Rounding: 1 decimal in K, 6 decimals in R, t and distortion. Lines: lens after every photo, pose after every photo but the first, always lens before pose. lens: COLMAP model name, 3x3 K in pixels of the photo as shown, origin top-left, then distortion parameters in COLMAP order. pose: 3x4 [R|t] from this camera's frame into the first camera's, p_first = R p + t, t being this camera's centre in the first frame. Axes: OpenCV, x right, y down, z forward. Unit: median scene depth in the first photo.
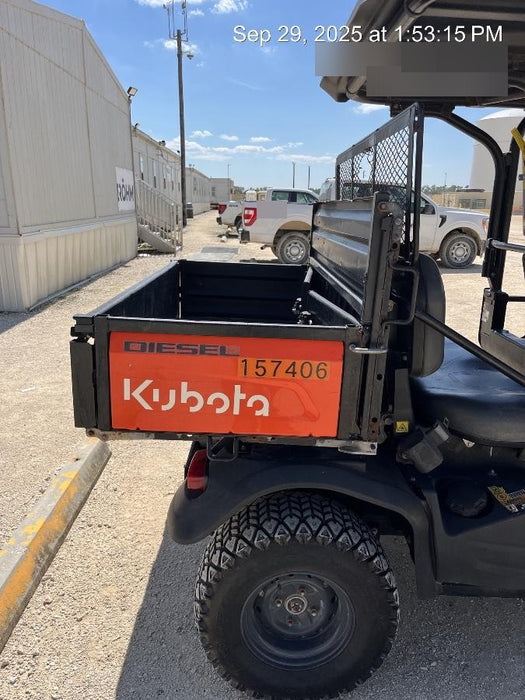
lens RADIAL K [[523.5, 0, 262.5], [0, 523.5, 350.0], [0, 0, 1]] dist [0.053638, -0.083688]
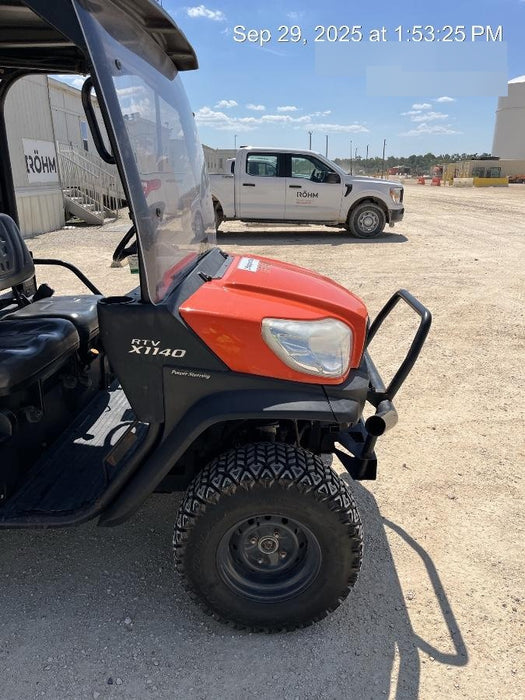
lens RADIAL K [[523.5, 0, 262.5], [0, 523.5, 350.0], [0, 0, 1]] dist [0.053638, -0.083688]
pose [[0.999565, -0.001776, -0.029437, 1.600197], [0.003266, 0.998711, 0.050646, 0.048043], [0.029309, -0.050720, 0.998283, -0.107855]]
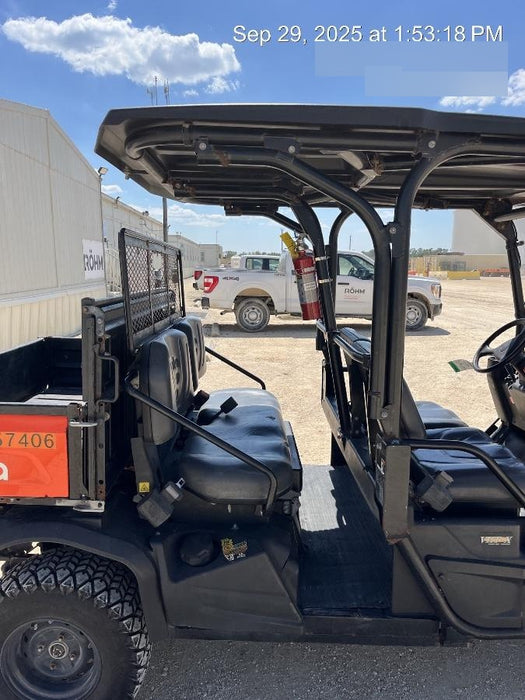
lens RADIAL K [[523.5, 0, 262.5], [0, 523.5, 350.0], [0, 0, 1]] dist [0.053638, -0.083688]
pose [[0.999880, -0.009962, 0.011856, 0.515177], [0.011248, 0.993430, -0.113891, -0.021543], [-0.010644, 0.114011, 0.993422, -0.204068]]
